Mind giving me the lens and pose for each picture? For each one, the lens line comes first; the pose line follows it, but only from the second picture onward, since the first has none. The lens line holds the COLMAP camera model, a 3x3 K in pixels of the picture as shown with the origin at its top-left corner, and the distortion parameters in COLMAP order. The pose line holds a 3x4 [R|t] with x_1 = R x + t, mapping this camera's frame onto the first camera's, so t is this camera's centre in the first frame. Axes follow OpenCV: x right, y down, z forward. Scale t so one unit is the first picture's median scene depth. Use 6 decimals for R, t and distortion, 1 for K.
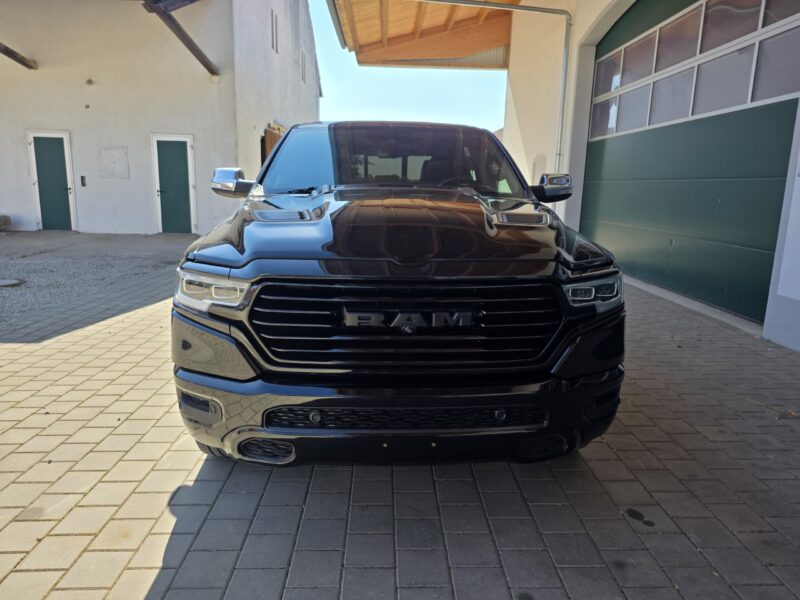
lens RADIAL K [[543.3, 0, 394.9], [0, 543.3, 295.4], [0, 0, 1]] dist [0.050003, -0.032660]
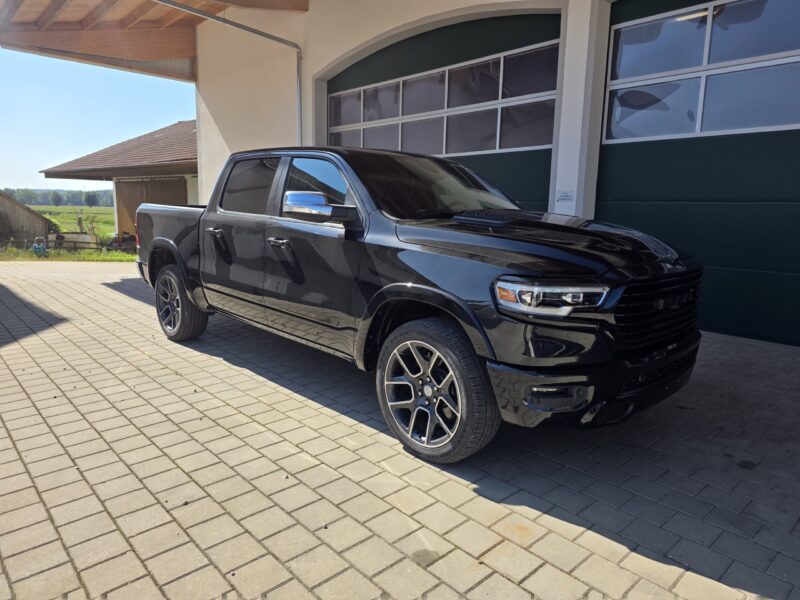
lens RADIAL K [[543.3, 0, 419.9], [0, 543.3, 287.8], [0, 0, 1]] dist [0.050003, -0.032660]
pose [[0.741338, -0.100266, 0.663599, -0.843847], [0.125385, 0.992060, 0.009820, -0.052303], [-0.659315, 0.075925, 0.748024, 0.175510]]
